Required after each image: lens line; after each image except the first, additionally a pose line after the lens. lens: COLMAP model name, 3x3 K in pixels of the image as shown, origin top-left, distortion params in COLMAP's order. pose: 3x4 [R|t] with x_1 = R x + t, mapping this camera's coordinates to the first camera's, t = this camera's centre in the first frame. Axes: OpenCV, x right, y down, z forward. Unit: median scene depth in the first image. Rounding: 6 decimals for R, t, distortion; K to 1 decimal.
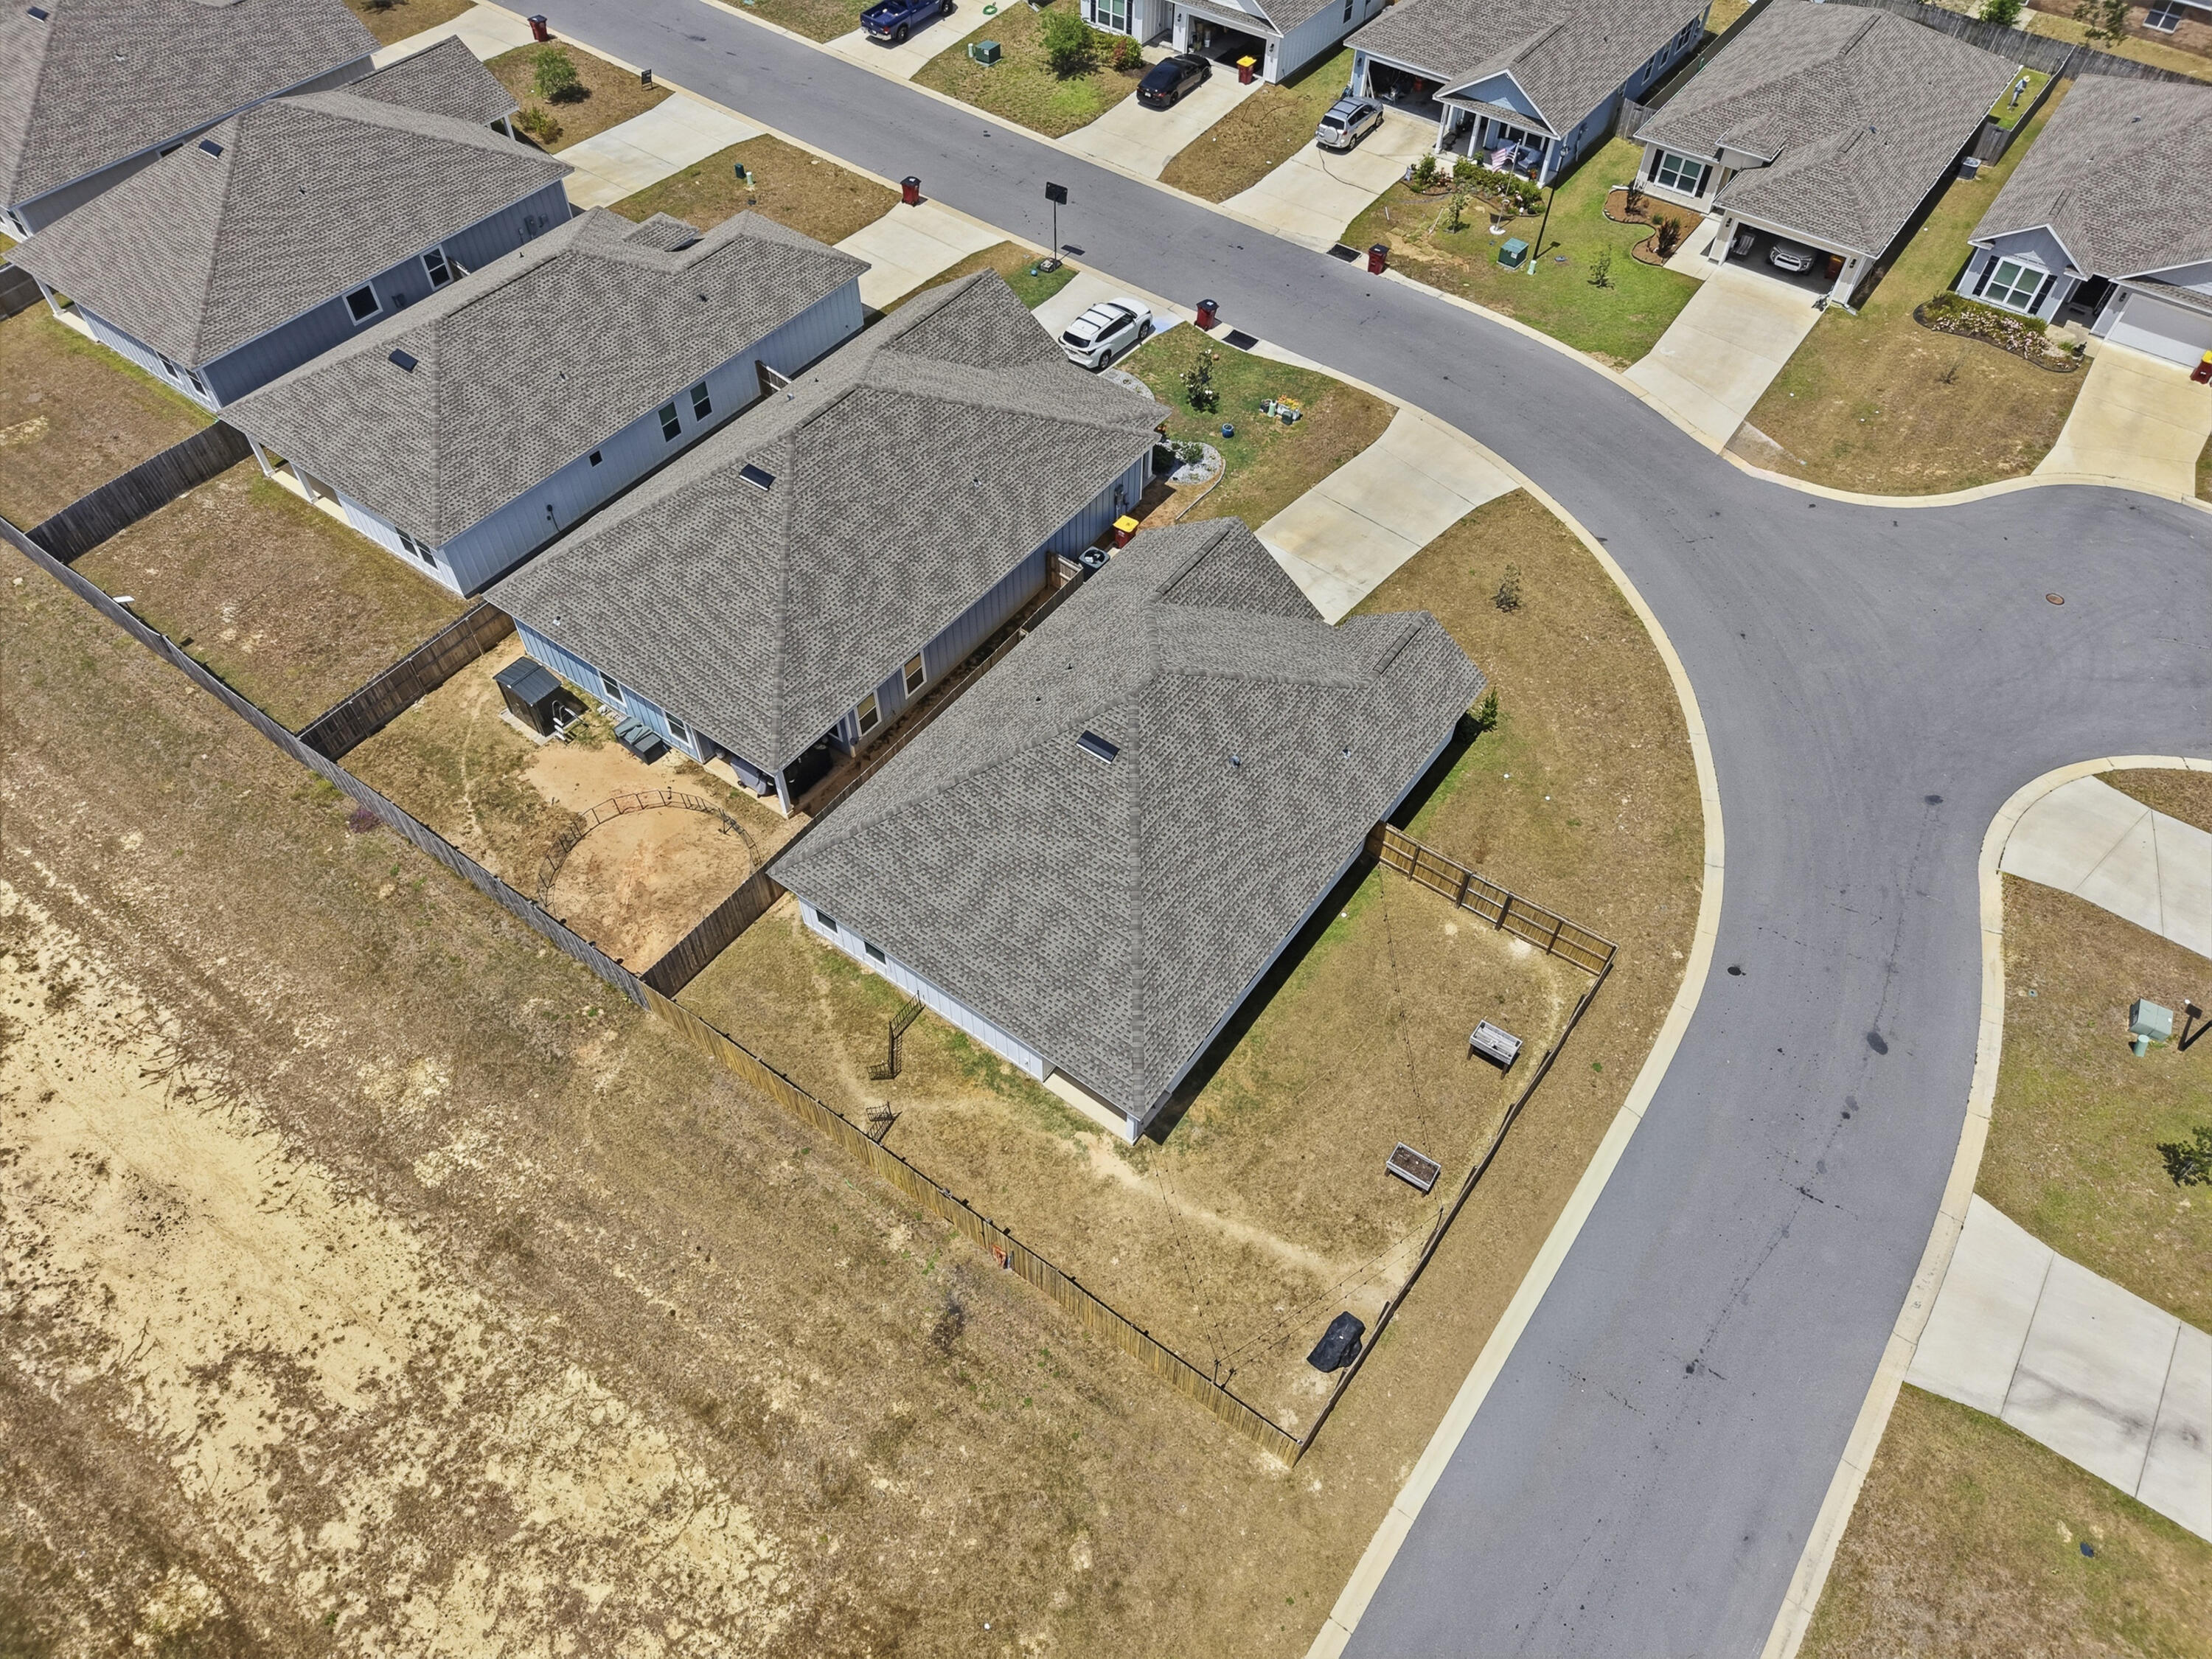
lens RADIAL K [[1483.1, 0, 1106.0], [0, 1483.1, 829.5], [0, 0, 1]] dist [0.023939, -0.031950]
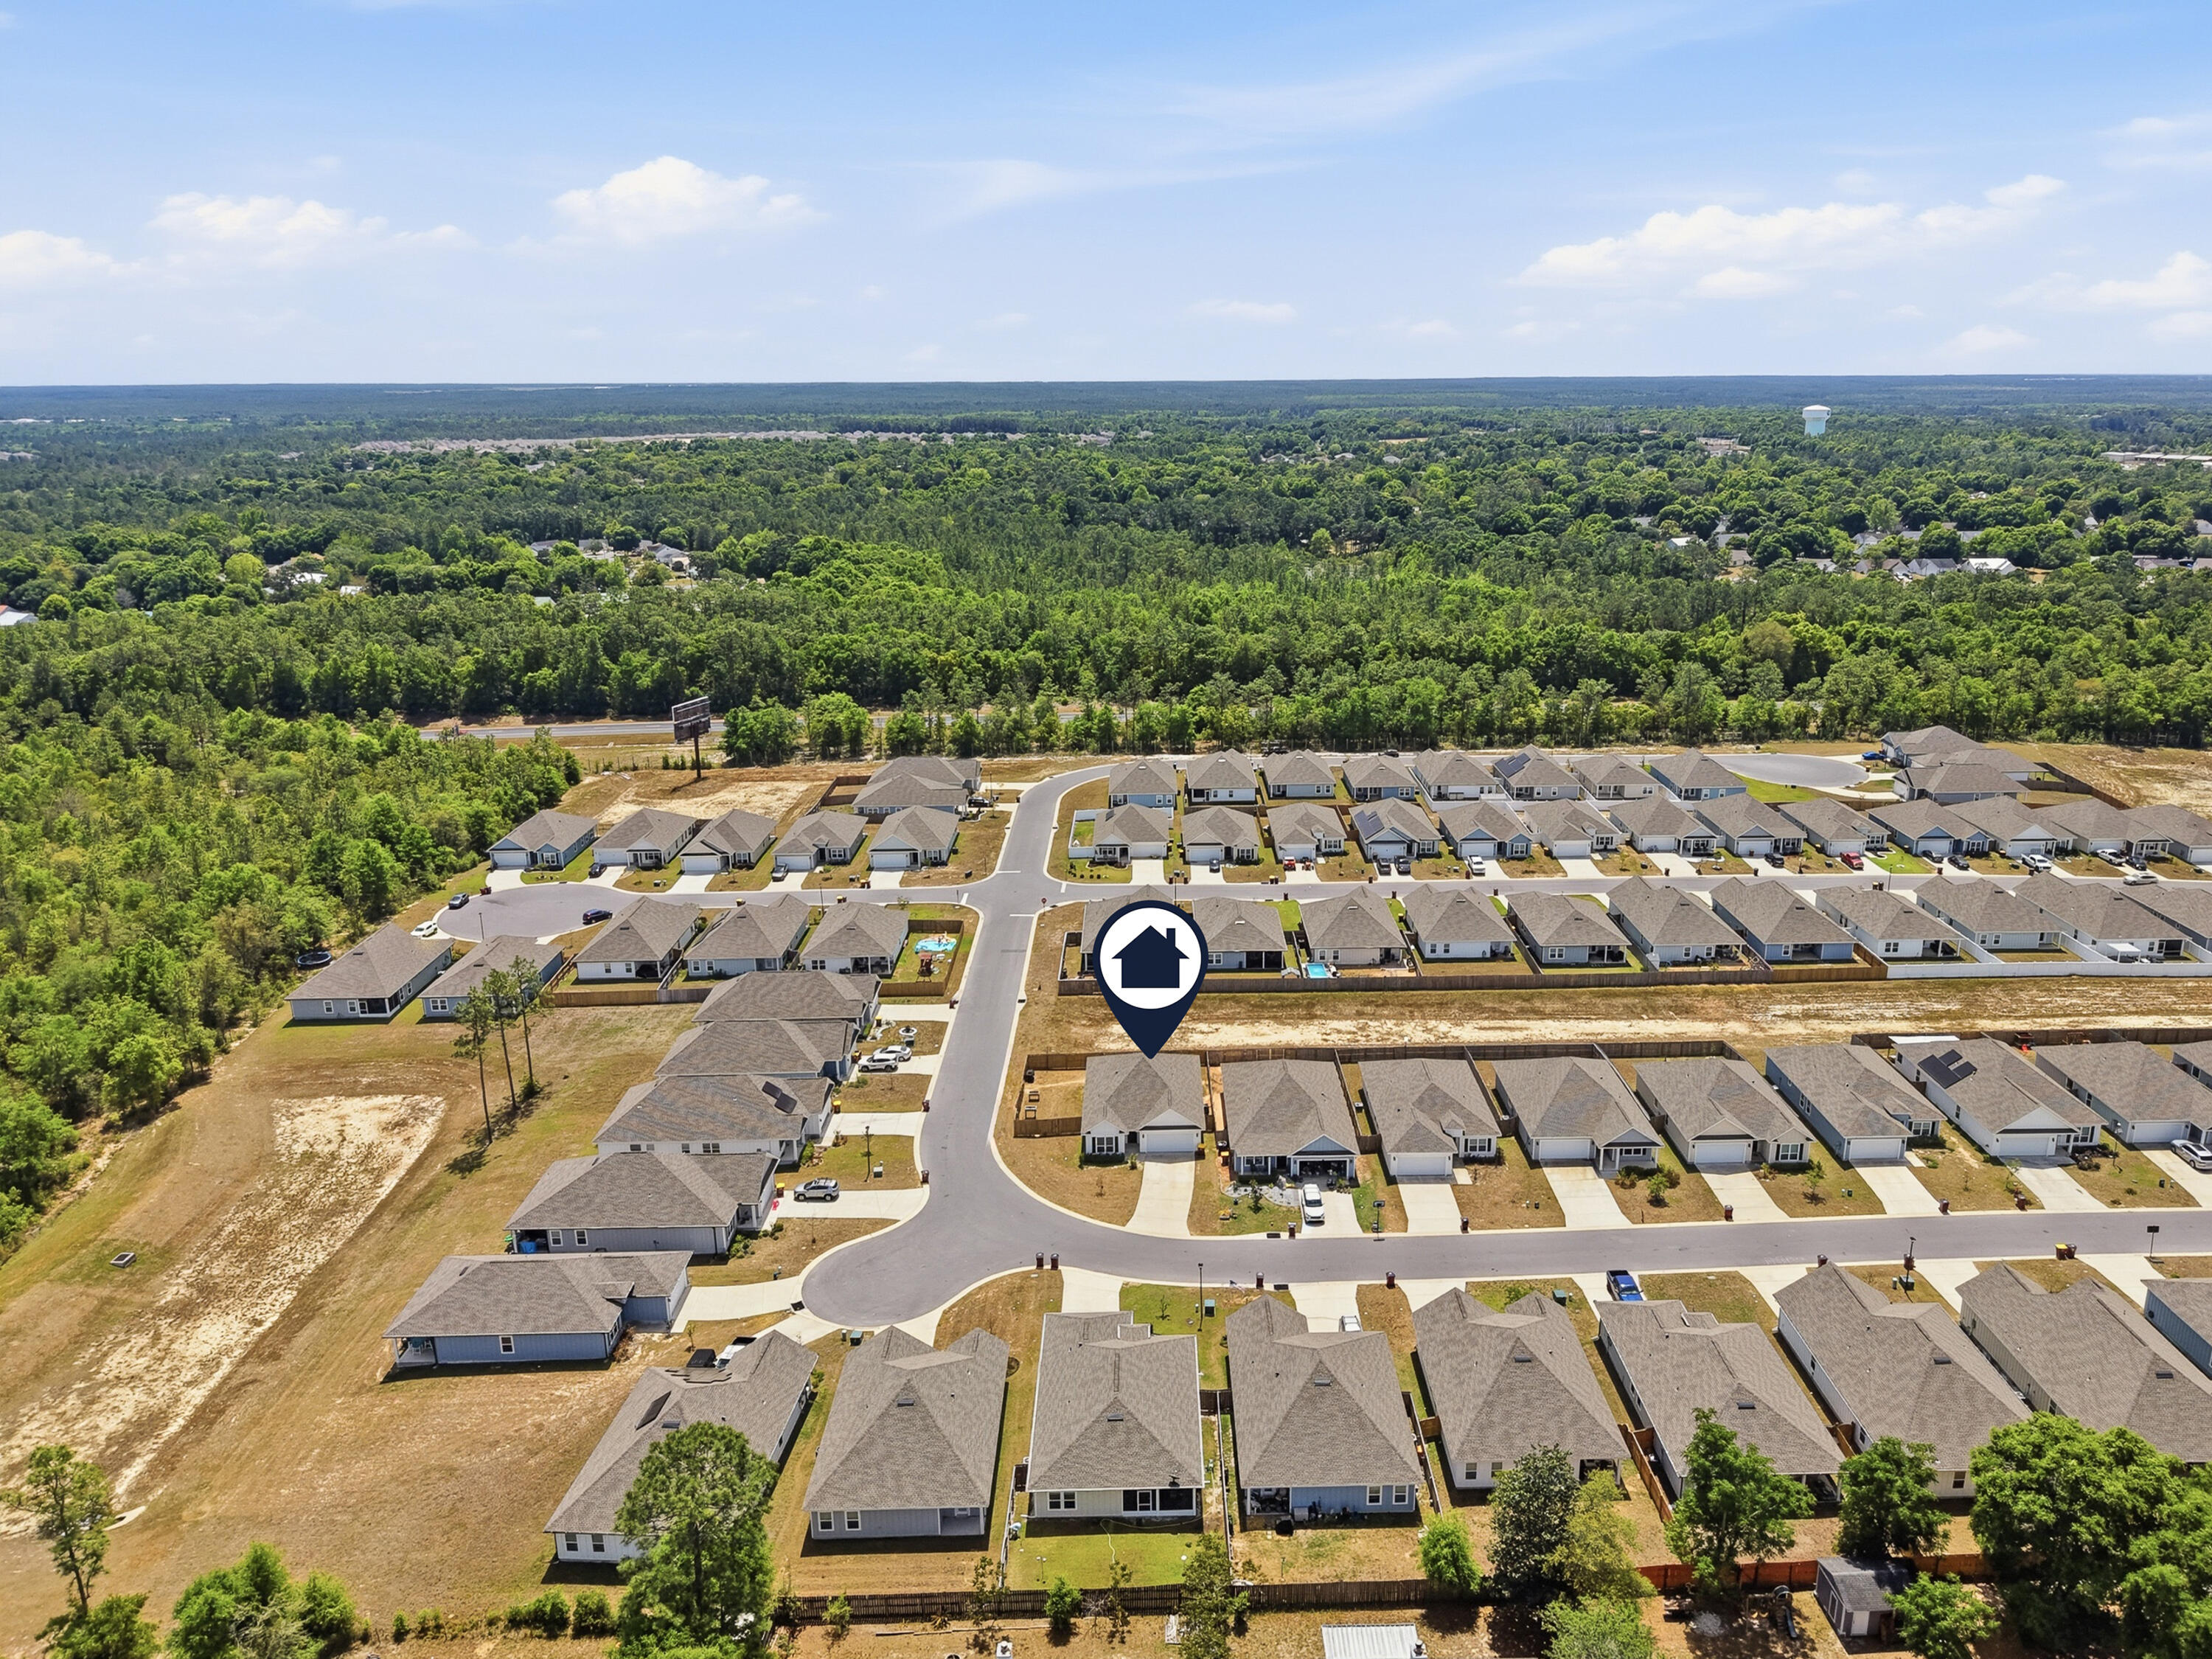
lens RADIAL K [[1576.7, 0, 1106.0], [0, 1576.7, 829.5], [0, 0, 1]] dist [0.193262, -0.000768]
pose [[-0.821261, 0.162360, -0.546963, 2.183898], [-0.437136, 0.437021, 0.786082, -3.430252], [0.366663, 0.884676, -0.287935, 1.557095]]
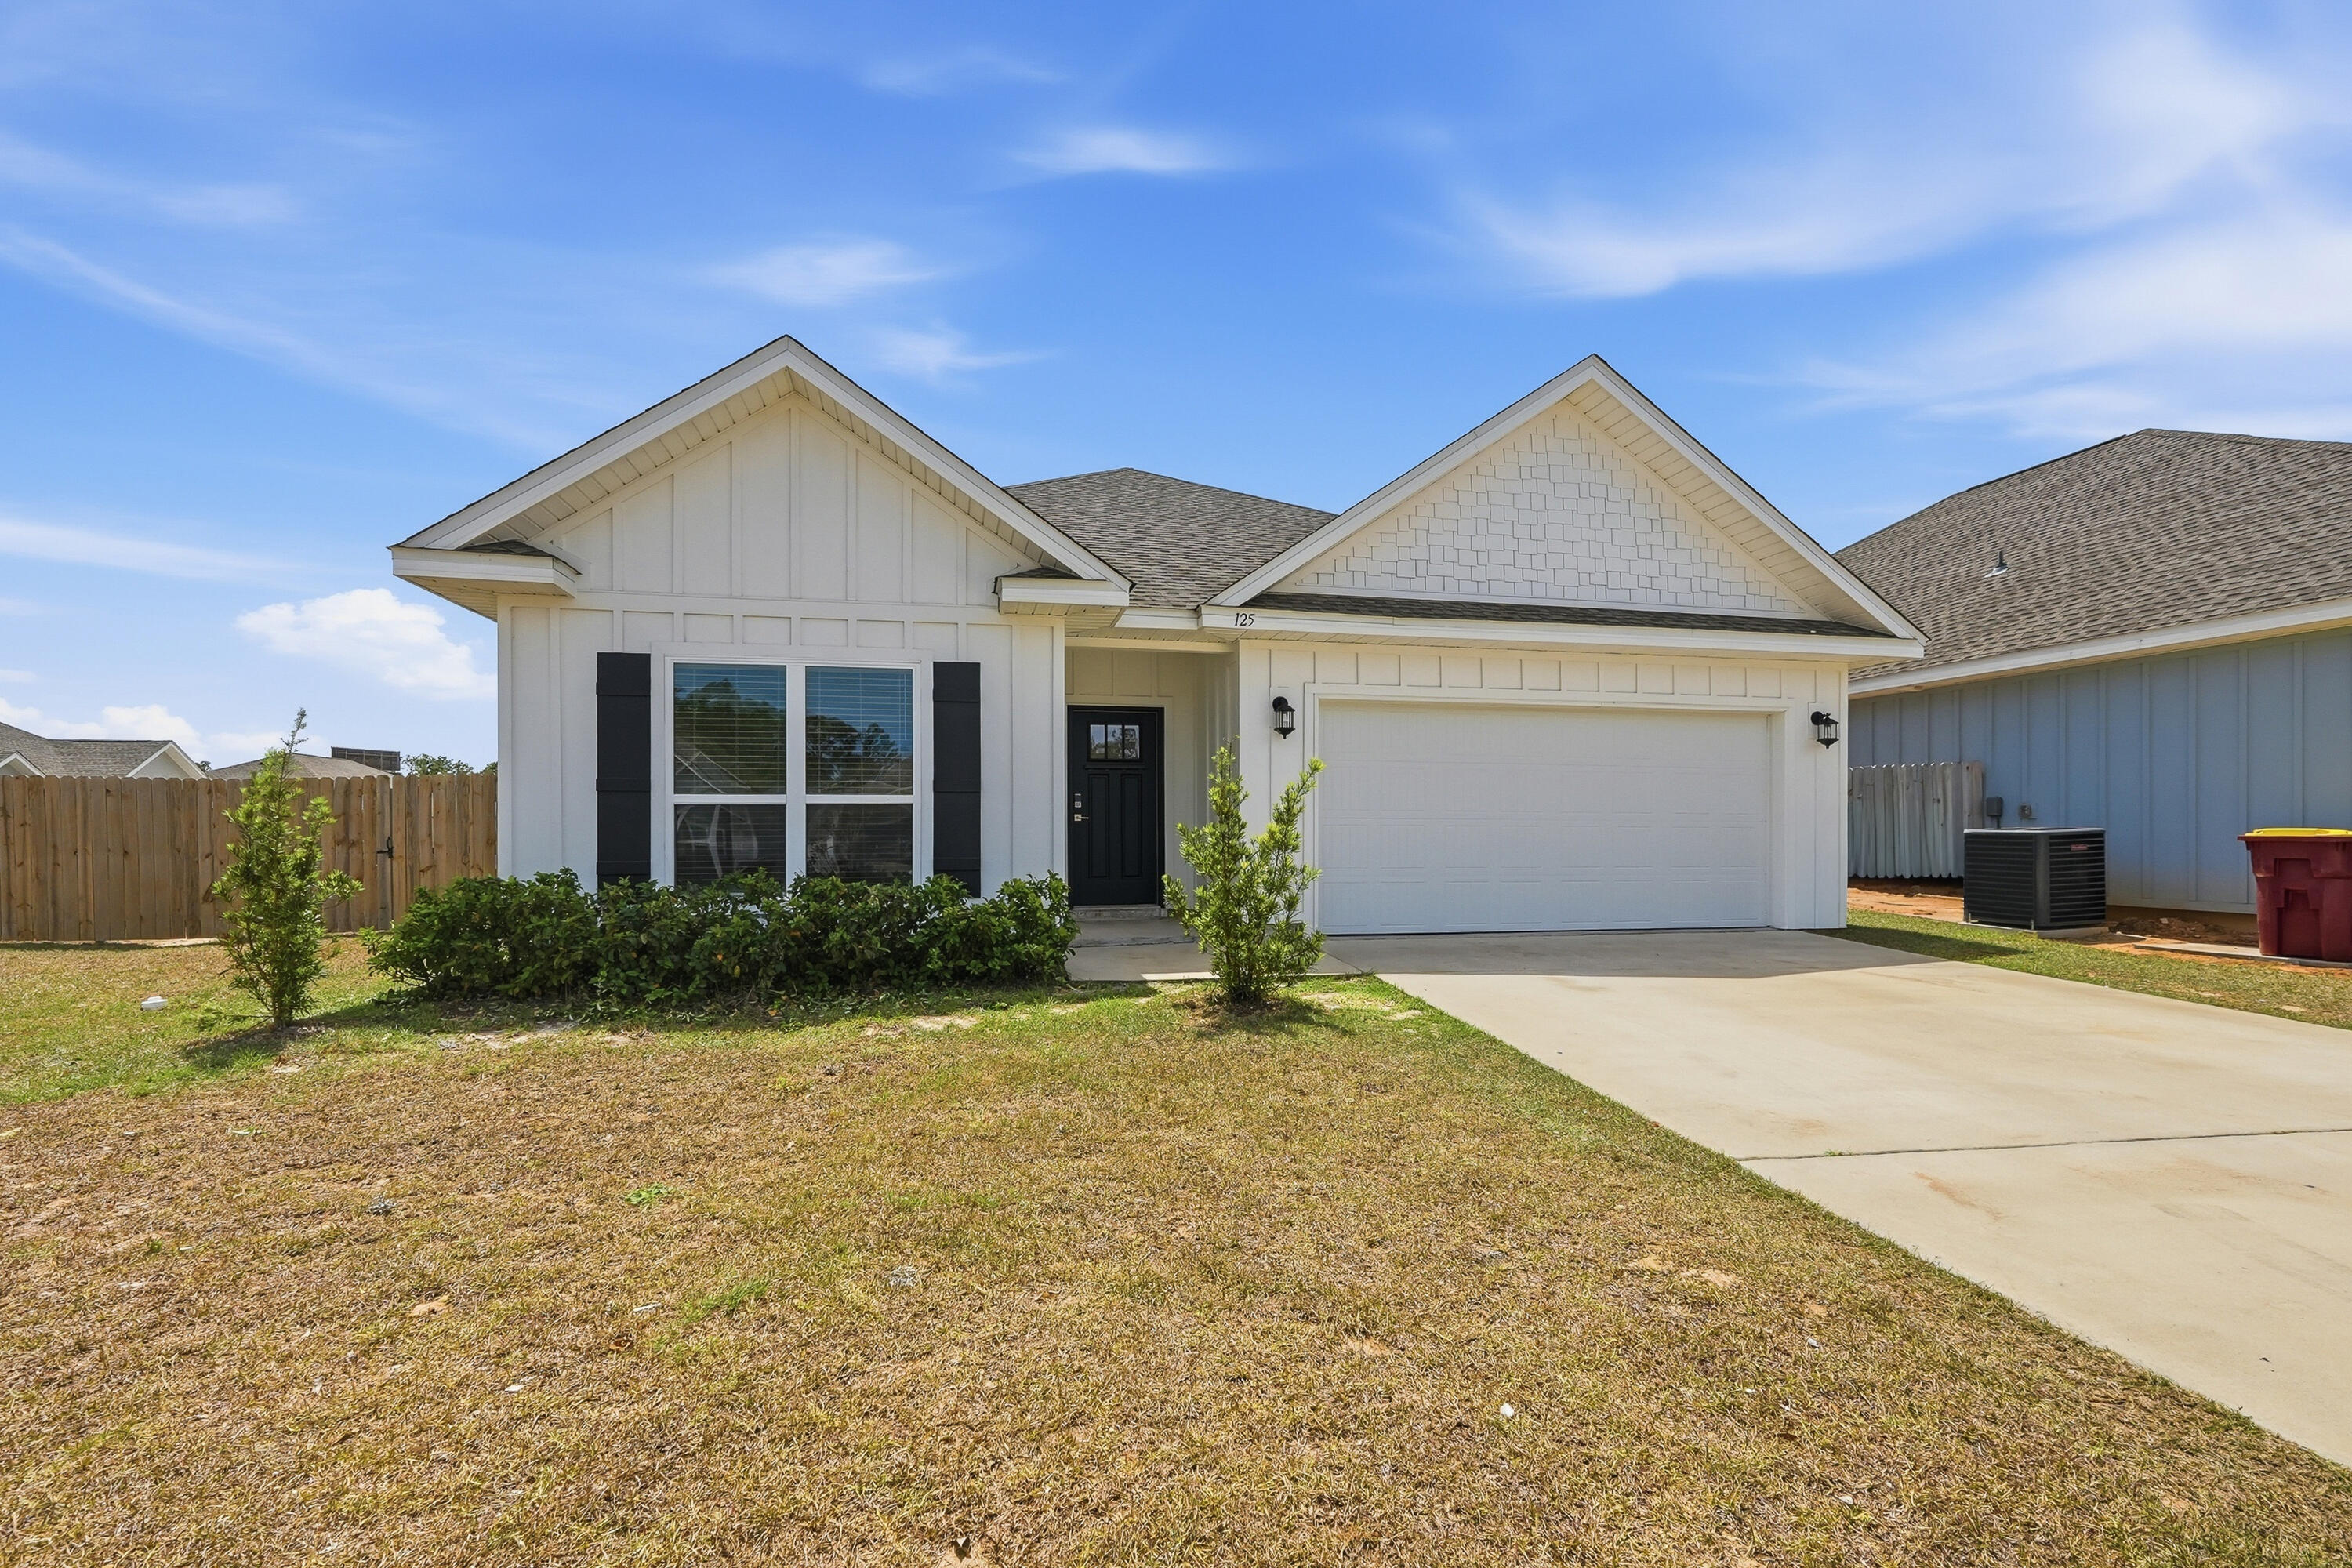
lens RADIAL K [[1032.1, 0, 1175.8], [0, 1032.1, 839.3], [0, 0, 1]] dist [-0.036782, 0.030236]
pose [[-0.665734, -0.008924, -0.746136, 0.315925], [-0.586880, 0.623805, 0.516178, -0.232890], [0.460837, 0.781529, -0.420525, 1.241065]]
